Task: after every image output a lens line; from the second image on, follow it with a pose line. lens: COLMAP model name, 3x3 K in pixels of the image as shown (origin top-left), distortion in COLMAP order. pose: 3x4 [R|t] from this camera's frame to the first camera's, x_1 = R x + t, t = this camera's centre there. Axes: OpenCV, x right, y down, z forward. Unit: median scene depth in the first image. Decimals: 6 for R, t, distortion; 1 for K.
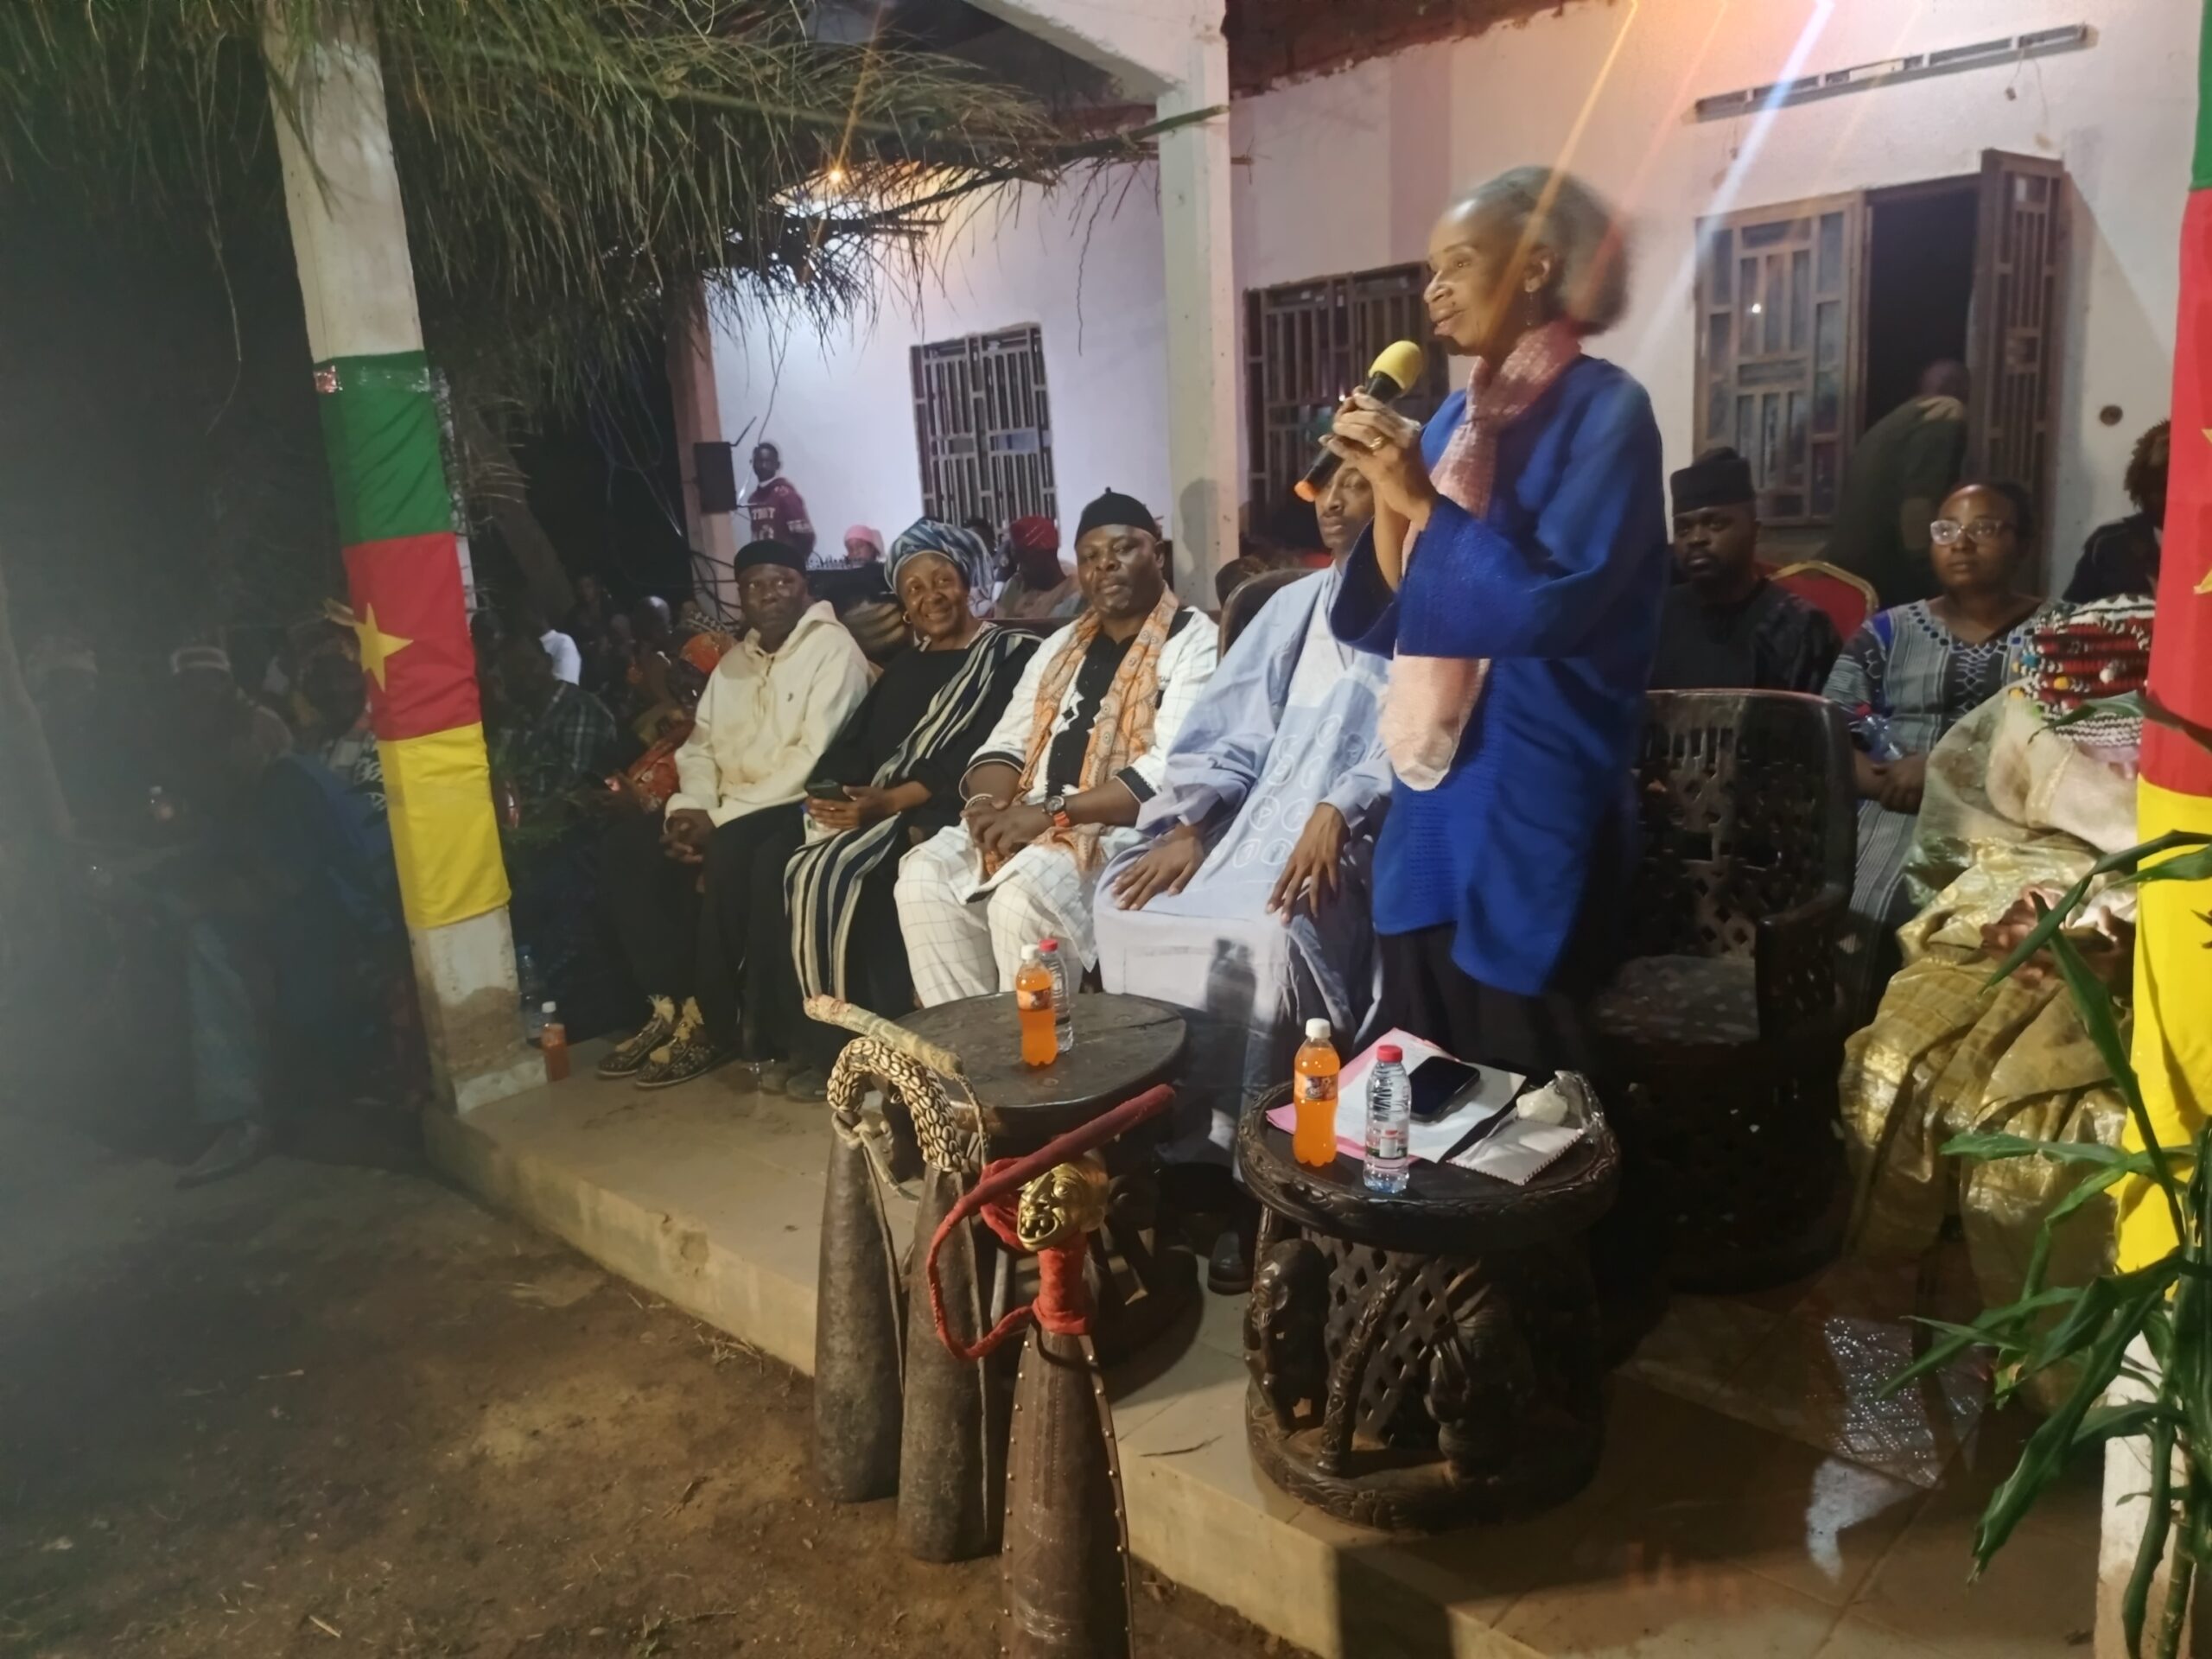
lens RADIAL K [[1774.1, 0, 1106.0], [0, 1774.1, 829.5], [0, 0, 1]] dist [-0.004001, 0.009122]
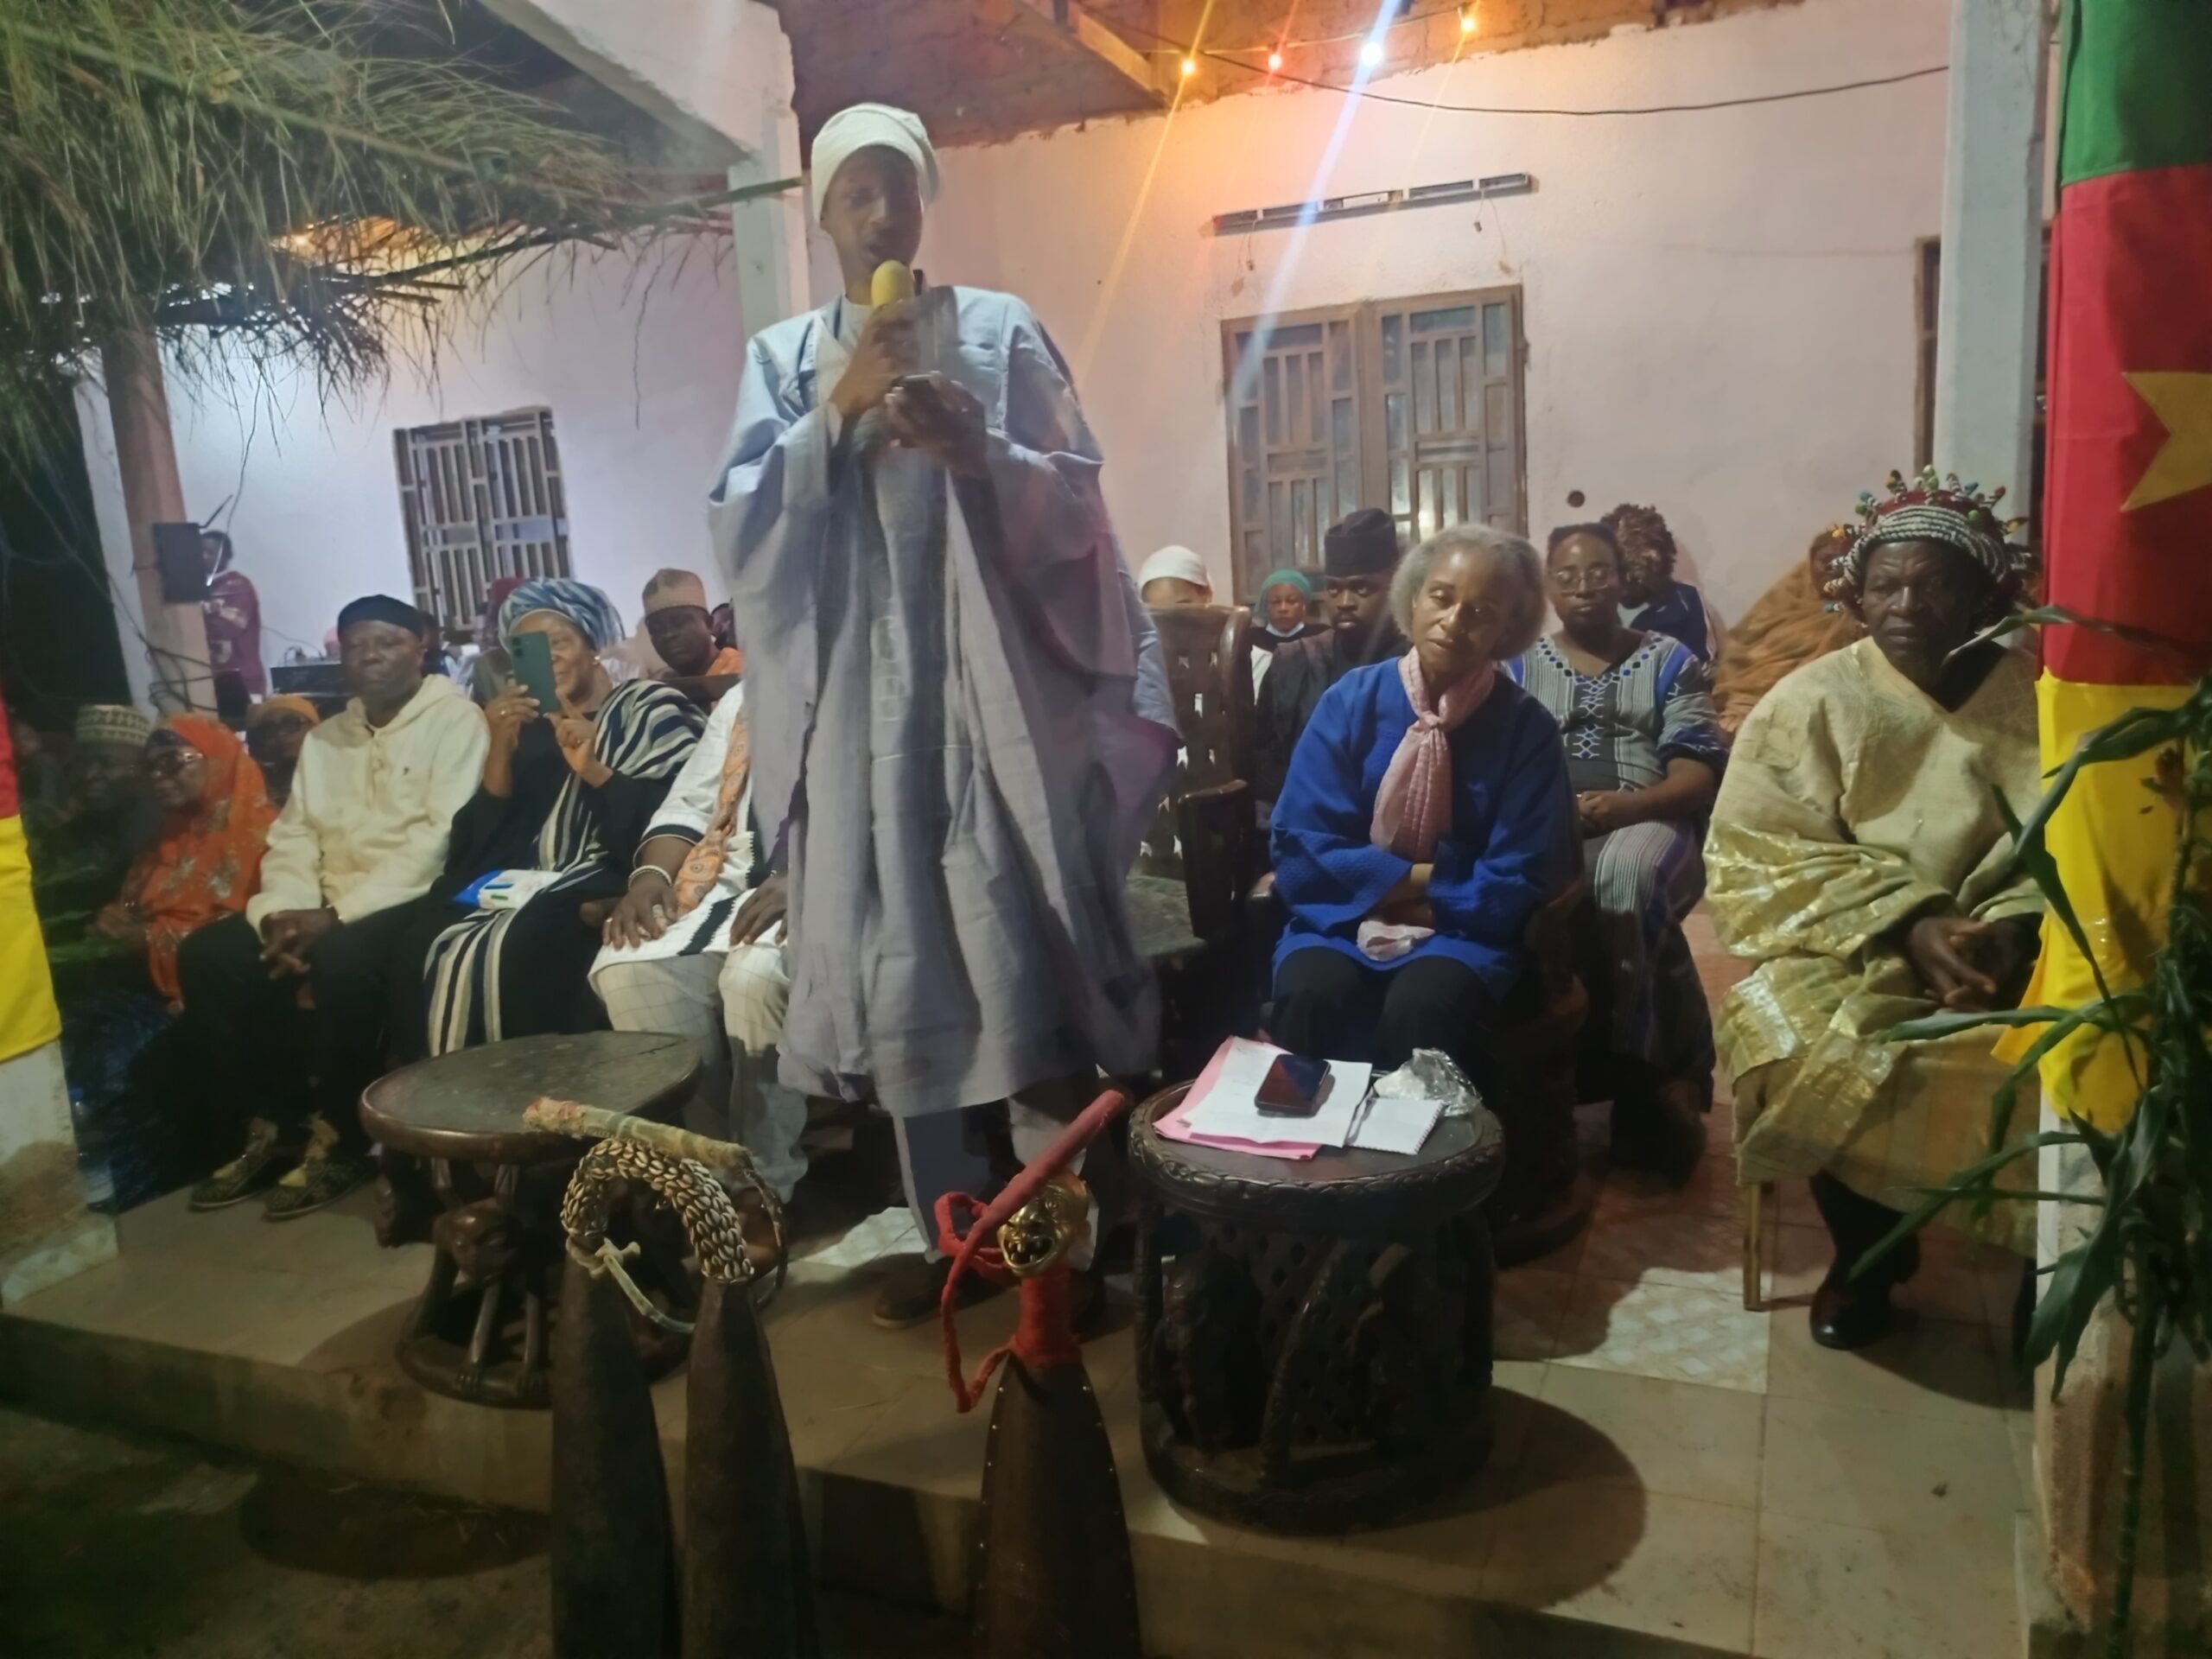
lens RADIAL K [[1721.6, 0, 1106.0], [0, 1721.6, 829.5], [0, 0, 1]] dist [-0.000268, 0.003625]
pose [[0.929417, -0.052236, 0.365317, -0.140897], [0.080255, 0.994849, -0.061928, 0.027808], [-0.360200, 0.086876, 0.928821, 0.068766]]
